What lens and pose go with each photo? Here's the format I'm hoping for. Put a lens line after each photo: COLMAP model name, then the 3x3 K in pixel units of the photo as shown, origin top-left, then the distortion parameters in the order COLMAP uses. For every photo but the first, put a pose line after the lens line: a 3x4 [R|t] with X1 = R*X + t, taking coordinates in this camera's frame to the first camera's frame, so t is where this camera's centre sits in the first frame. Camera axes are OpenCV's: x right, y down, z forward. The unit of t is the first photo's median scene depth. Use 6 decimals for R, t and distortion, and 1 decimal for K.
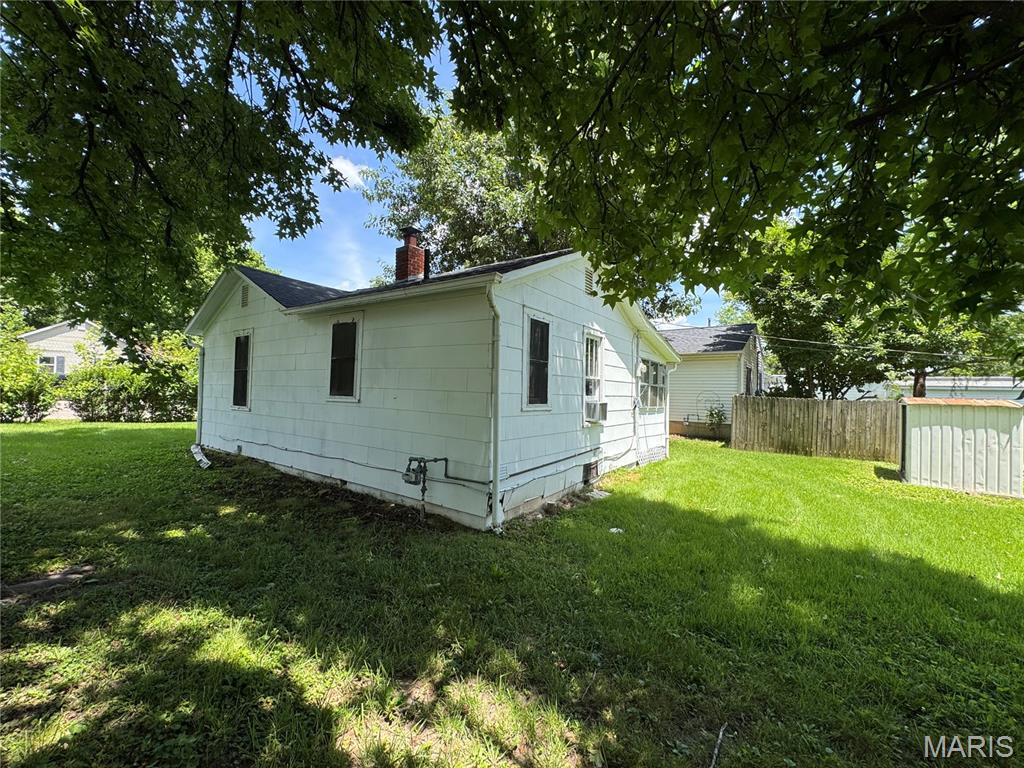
lens RADIAL K [[410.7, 0, 512.0], [0, 410.7, 384.0], [0, 0, 1]] dist [0.000012, -0.000074]
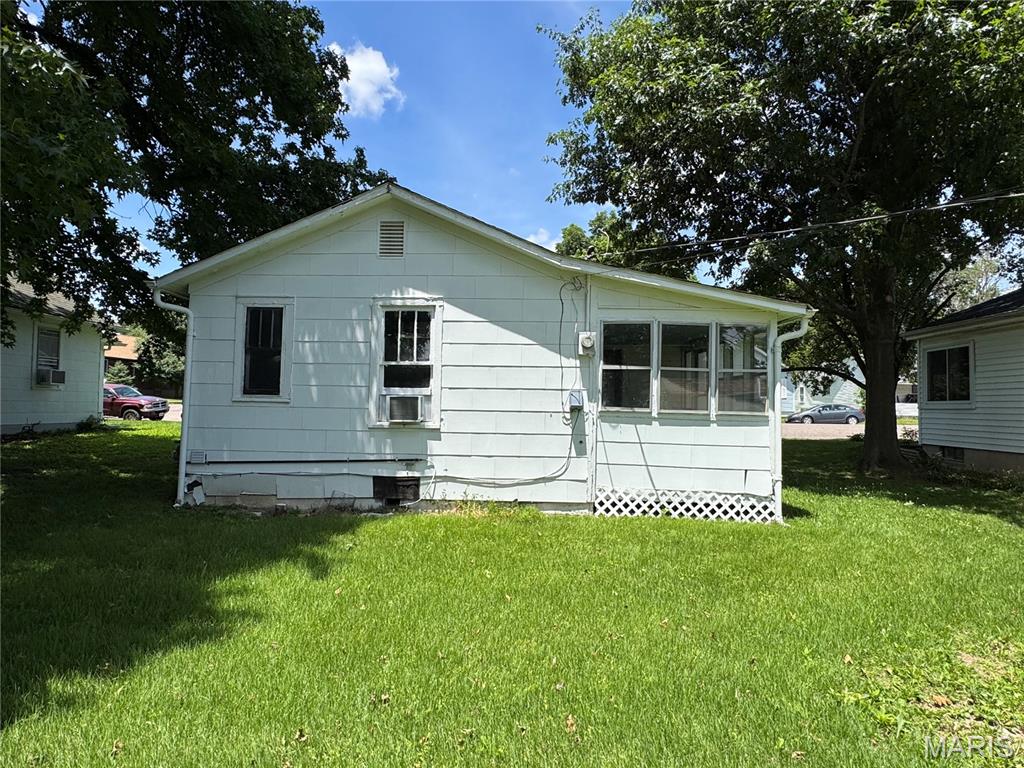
lens RADIAL K [[590.8, 0, 512.0], [0, 590.8, 384.0], [0, 0, 1]] dist [-0.002534, -0.000300]
pose [[0.544667, -0.053882, -0.836920, 1.416961], [0.014591, 0.998392, -0.054782, 0.099877], [0.838526, 0.017627, 0.544577, 0.692062]]
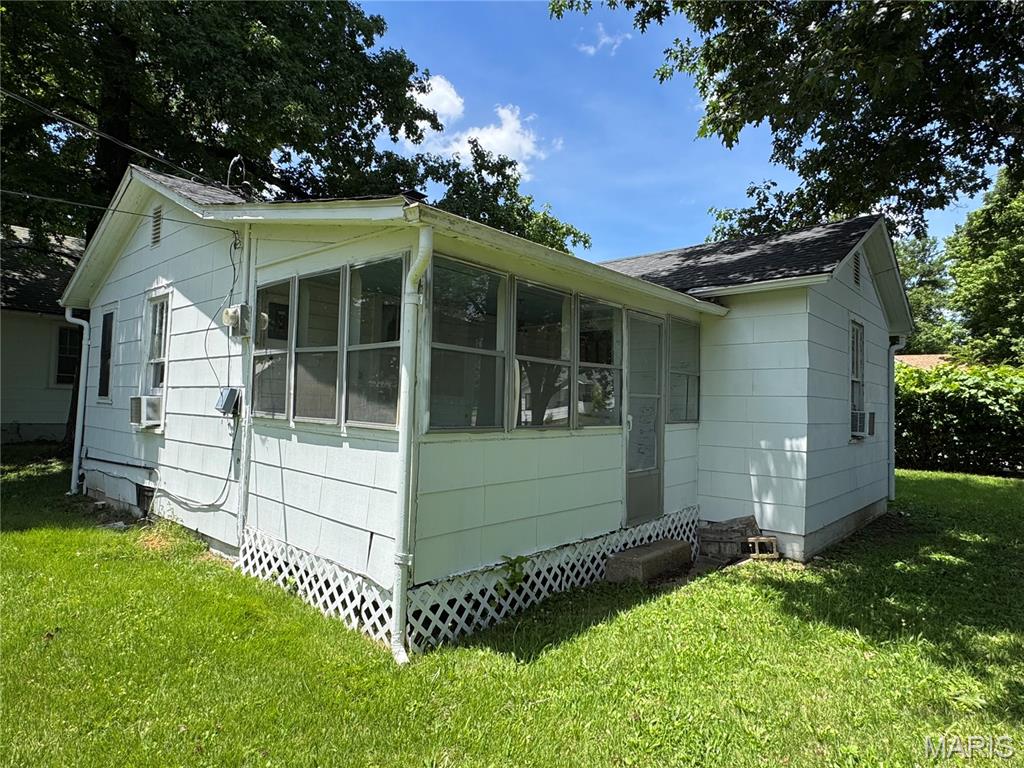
lens RADIAL K [[590.8, 0, 512.0], [0, 590.8, 384.0], [0, 0, 1]] dist [-0.002534, -0.000300]
pose [[-0.119373, -0.071768, -0.990252, 1.281006], [-0.015201, 0.997399, -0.070453, 0.098411], [0.992733, 0.006642, -0.120154, 2.020485]]
